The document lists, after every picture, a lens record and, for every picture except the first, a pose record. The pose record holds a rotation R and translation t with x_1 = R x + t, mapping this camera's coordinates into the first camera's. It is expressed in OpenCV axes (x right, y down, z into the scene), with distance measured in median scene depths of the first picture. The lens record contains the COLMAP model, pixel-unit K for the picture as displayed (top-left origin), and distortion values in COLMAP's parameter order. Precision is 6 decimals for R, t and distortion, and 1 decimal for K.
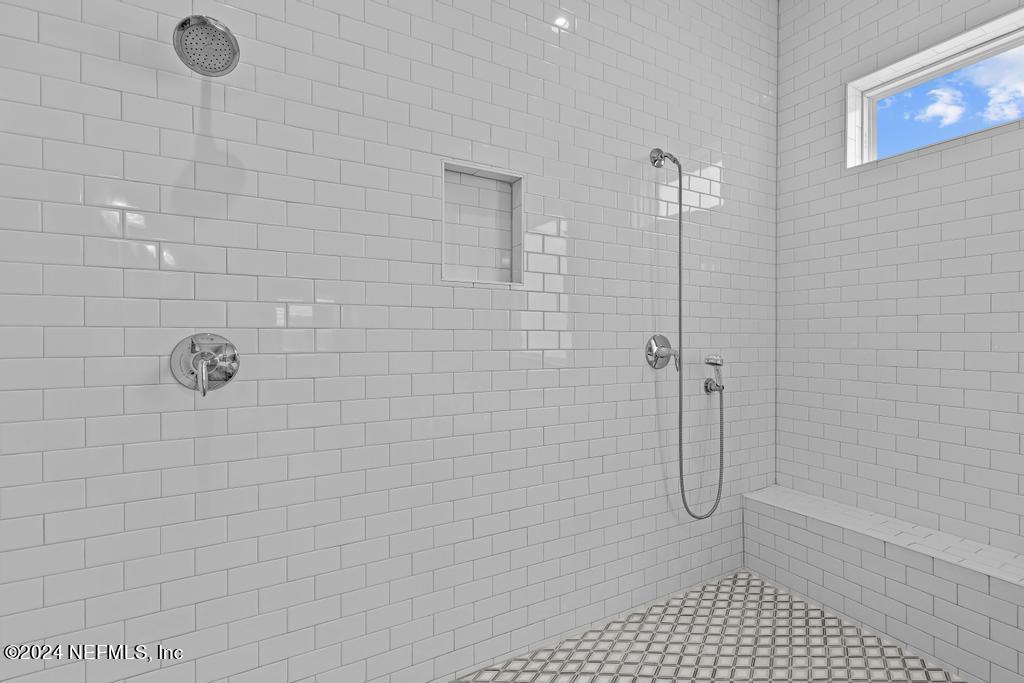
lens RADIAL K [[466.7, 0, 514.6], [0, 466.7, 335.3], [0, 0, 1]] dist [0.004711, 0.000703]
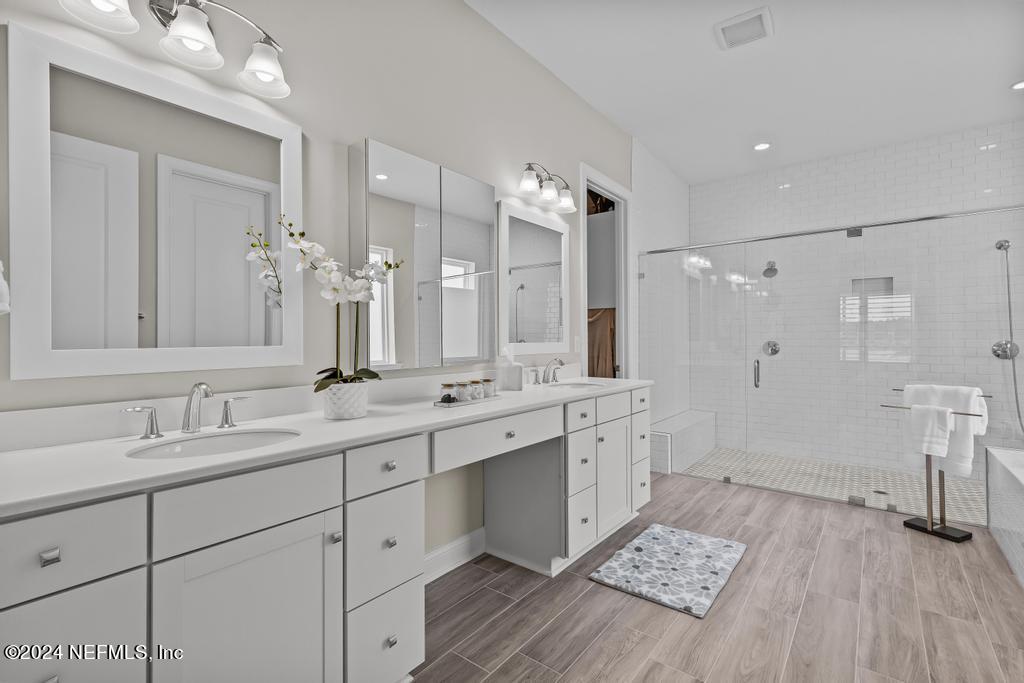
lens RADIAL K [[466.7, 0, 514.6], [0, 466.7, 335.3], [0, 0, 1]] dist [0.004711, 0.000703]
pose [[0.401098, -0.011431, -0.915964, 1.429065], [0.002740, 0.999933, -0.011279, -0.009013], [0.916031, 0.002014, 0.401103, -1.761335]]
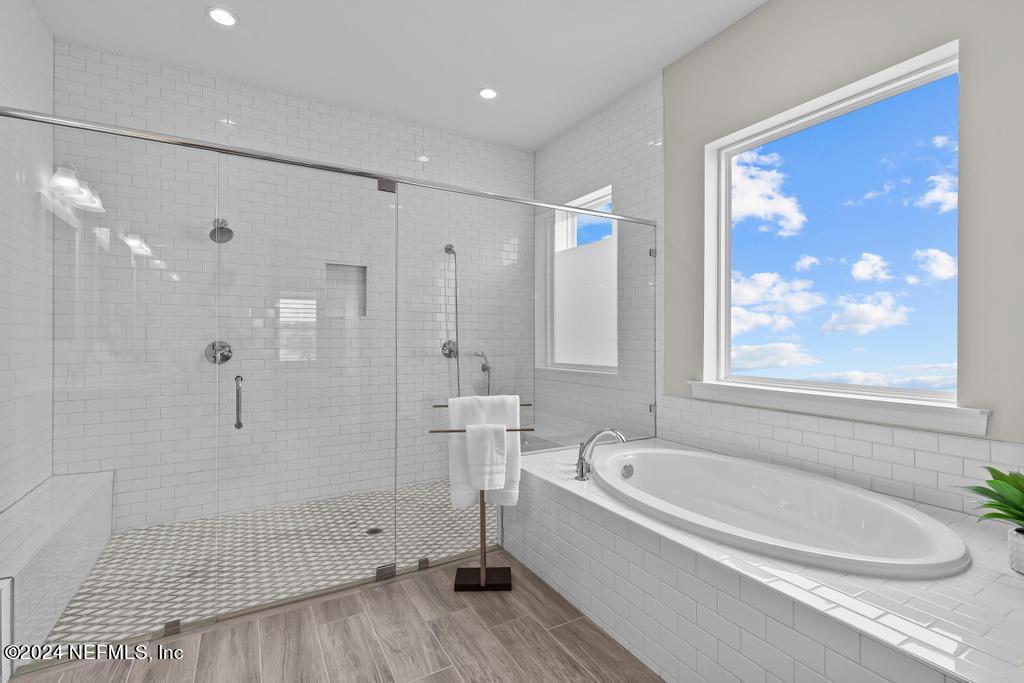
lens RADIAL K [[466.7, 0, 514.6], [0, 466.7, 335.3], [0, 0, 1]] dist [0.004711, 0.000703]
pose [[0.999867, -0.002373, 0.016158, 0.633346], [0.002469, 0.999979, -0.005928, -0.011534], [-0.016143, 0.005967, 0.999852, -1.098187]]
